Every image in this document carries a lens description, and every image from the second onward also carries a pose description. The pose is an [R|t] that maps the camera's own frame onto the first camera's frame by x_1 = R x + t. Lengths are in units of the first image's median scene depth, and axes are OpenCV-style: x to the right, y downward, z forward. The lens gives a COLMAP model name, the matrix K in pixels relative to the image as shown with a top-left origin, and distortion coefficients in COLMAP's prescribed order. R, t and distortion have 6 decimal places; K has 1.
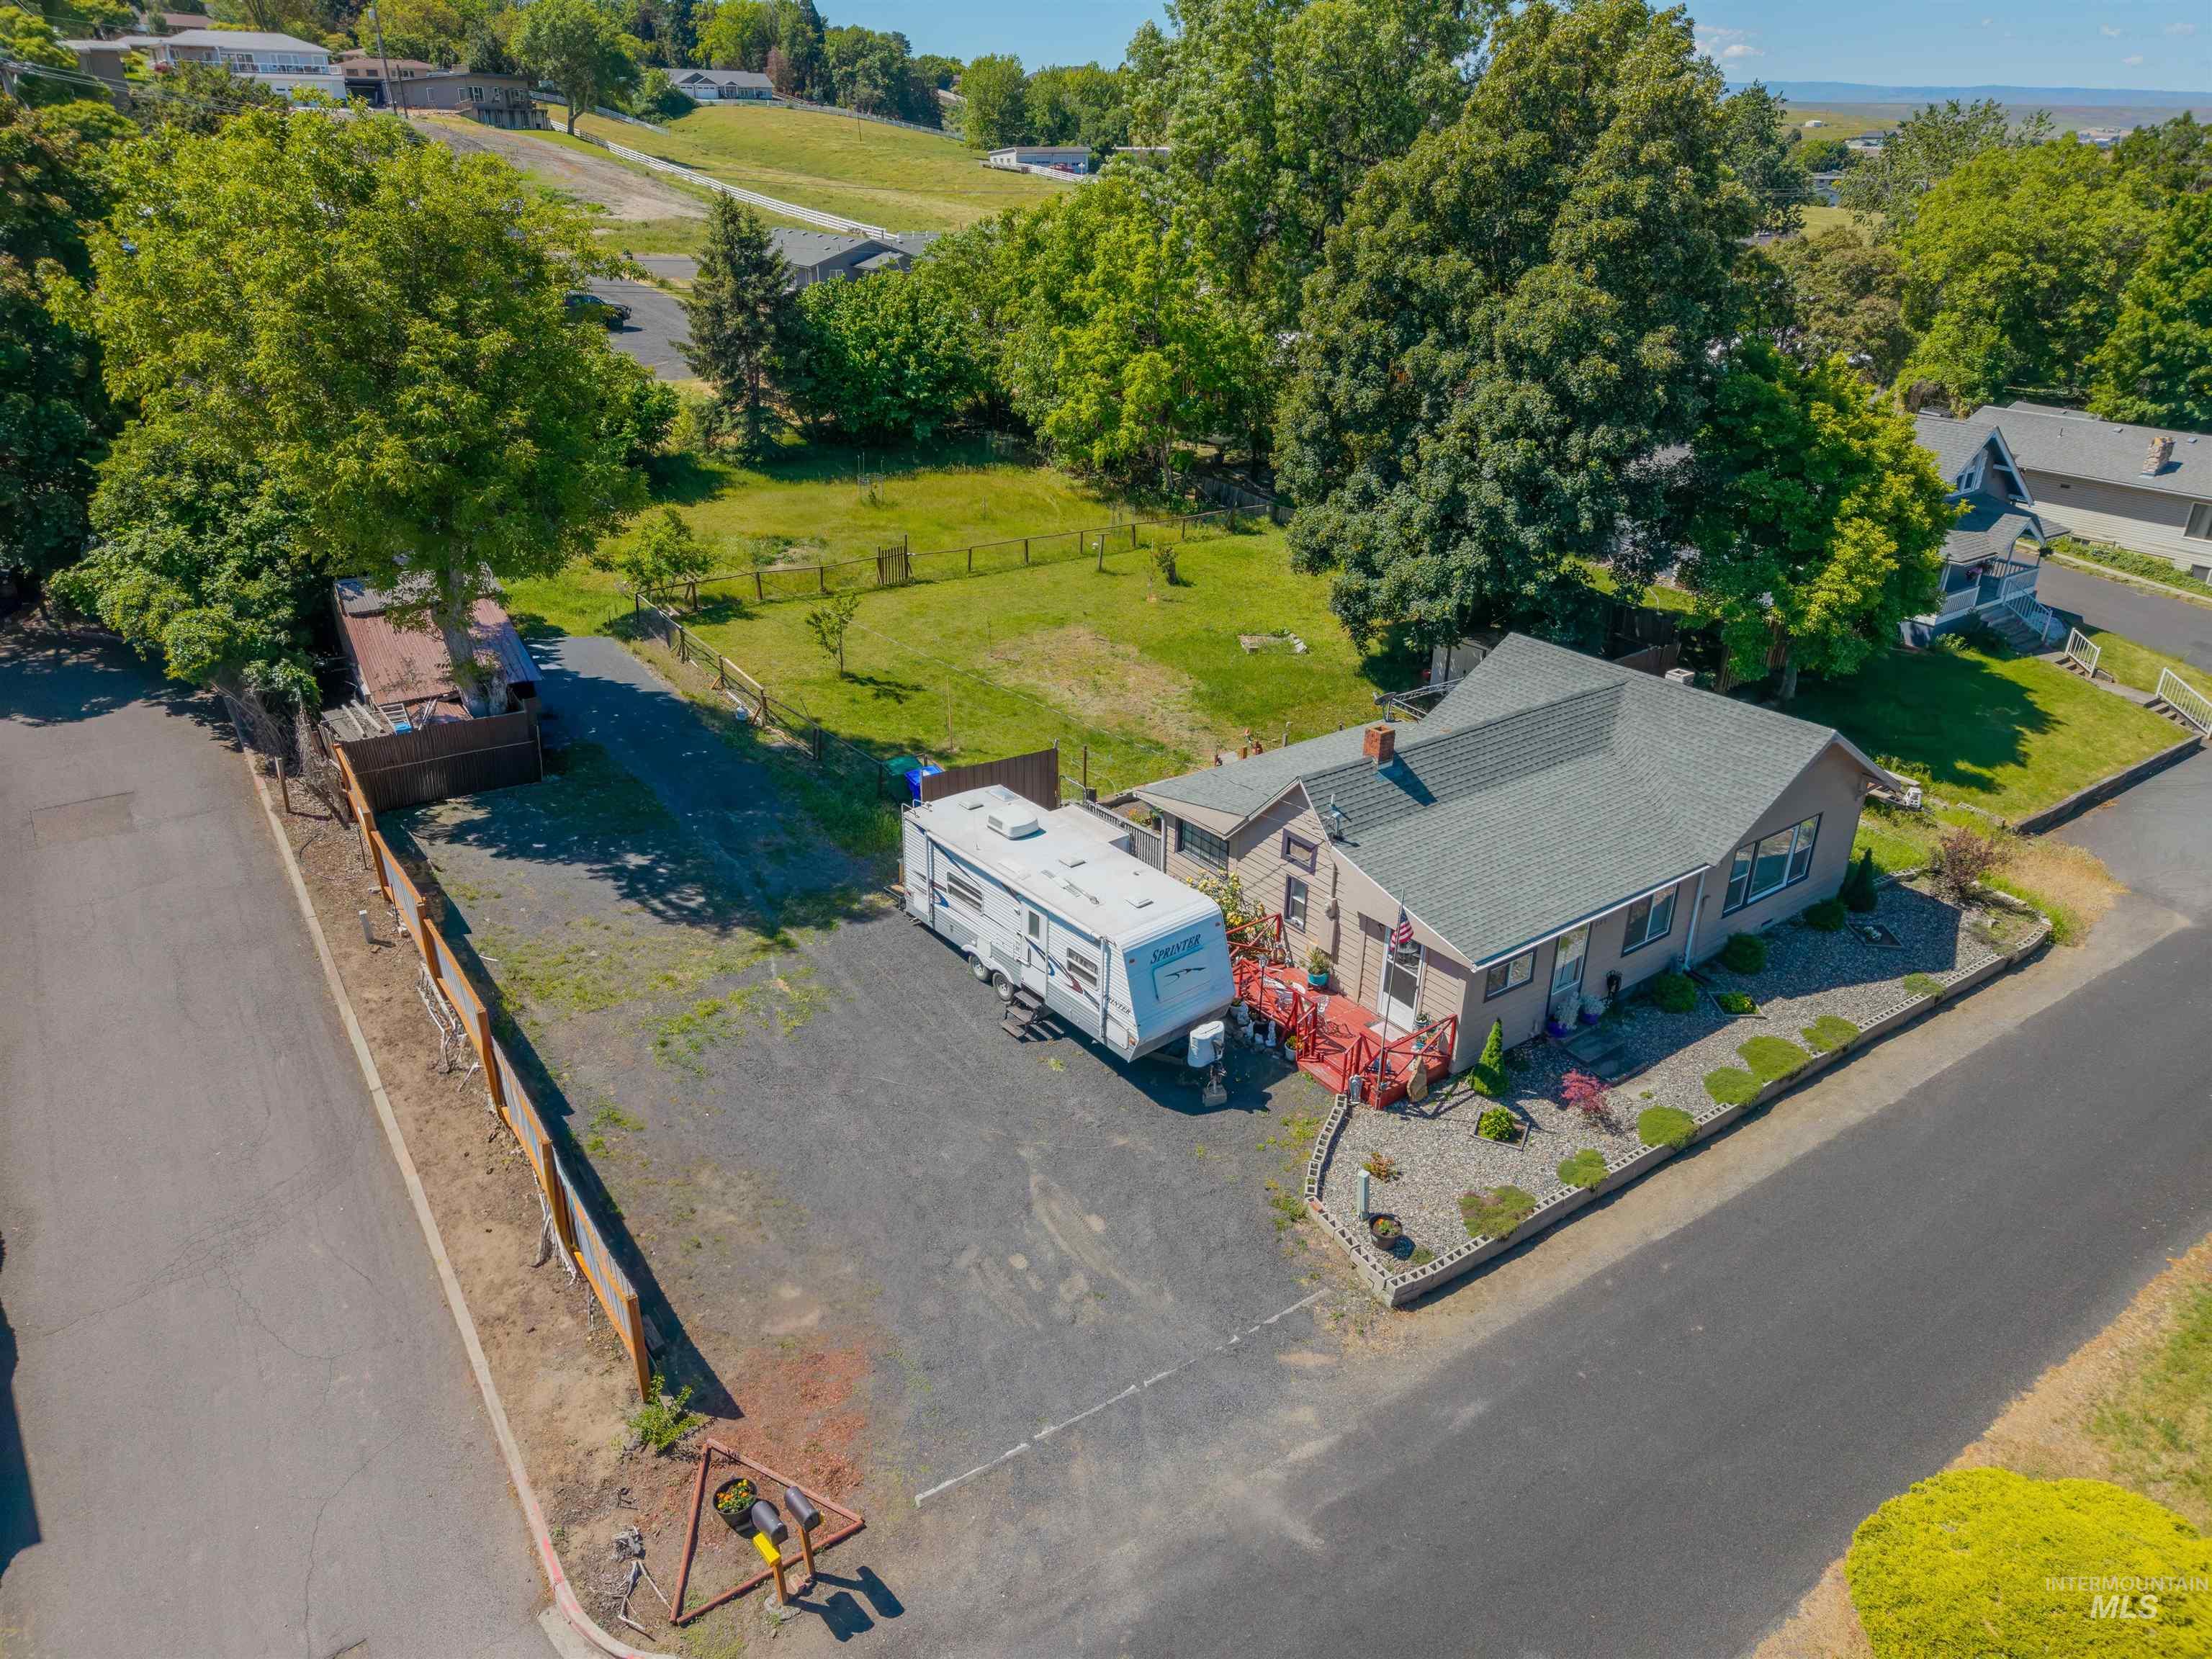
lens RADIAL K [[1496.7, 0, 1106.0], [0, 1496.7, 829.5], [0, 0, 1]] dist [0.009073, -0.000994]
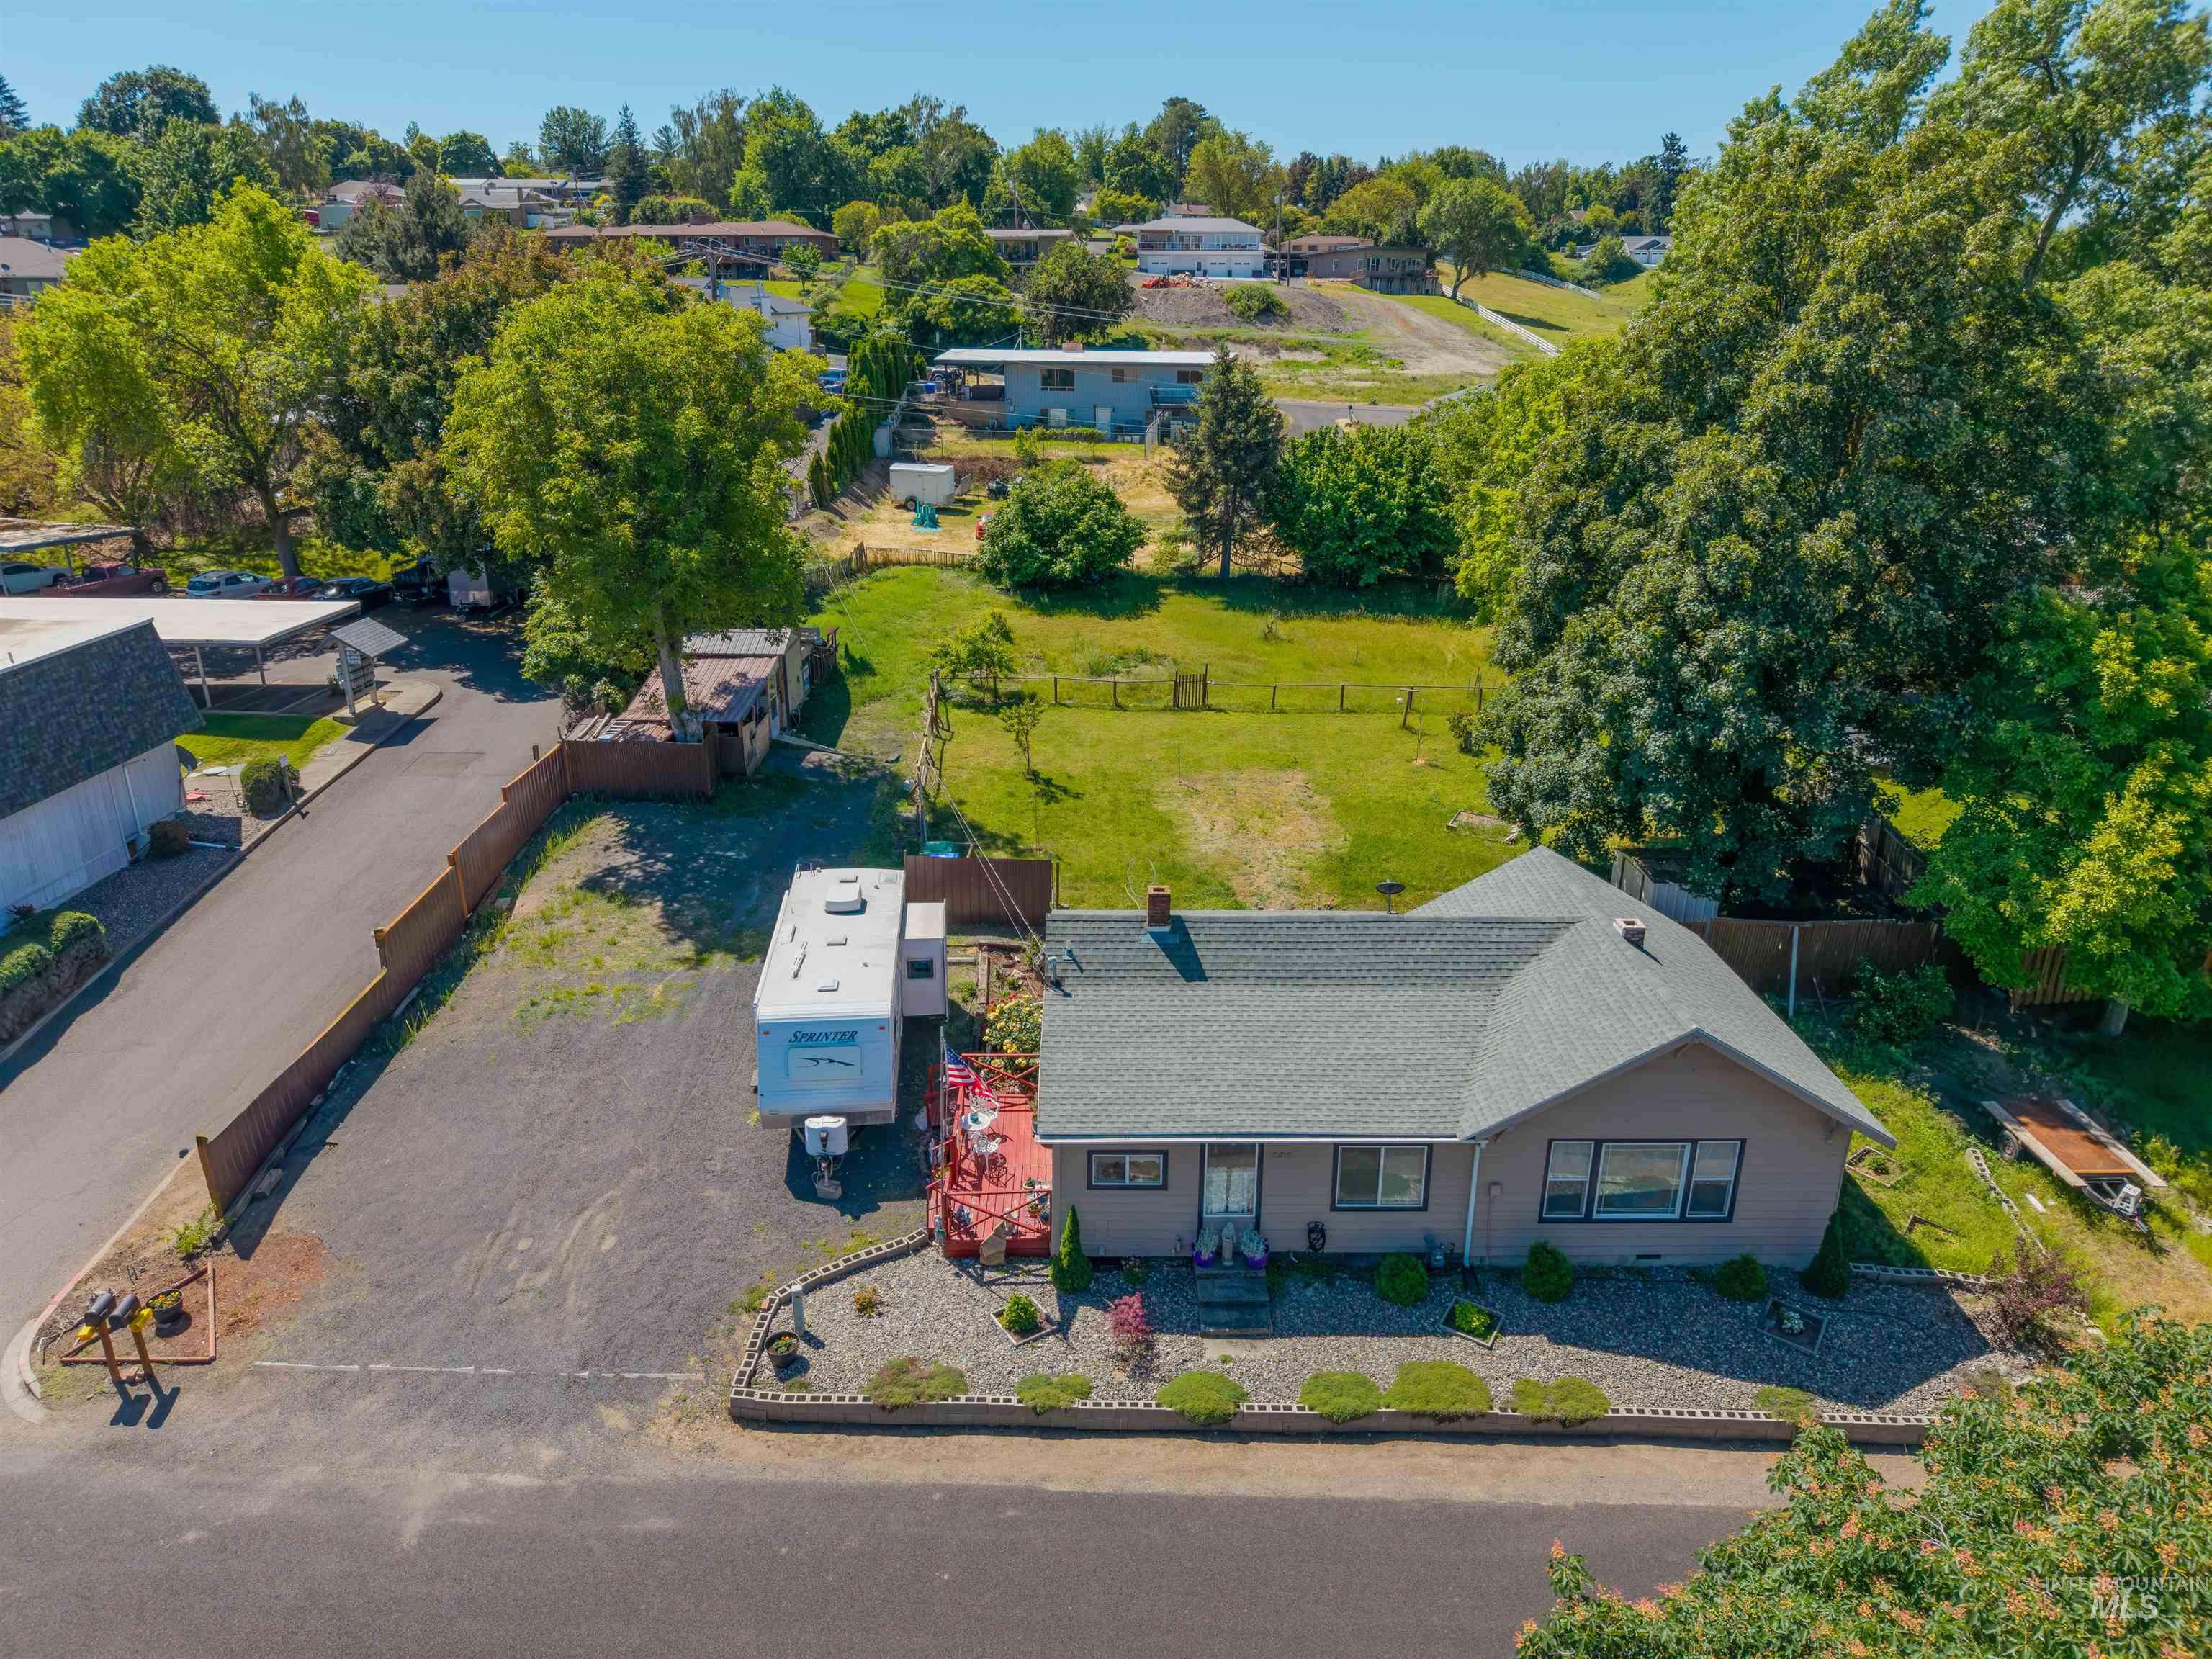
lens RADIAL K [[1496.7, 0, 1106.0], [0, 1496.7, 829.5], [0, 0, 1]] dist [0.009073, -0.000994]
pose [[0.810414, 0.193481, -0.552987, 0.602283], [-0.244704, 0.969403, -0.019439, -0.069496], [0.532306, 0.151072, 0.832963, 0.168807]]
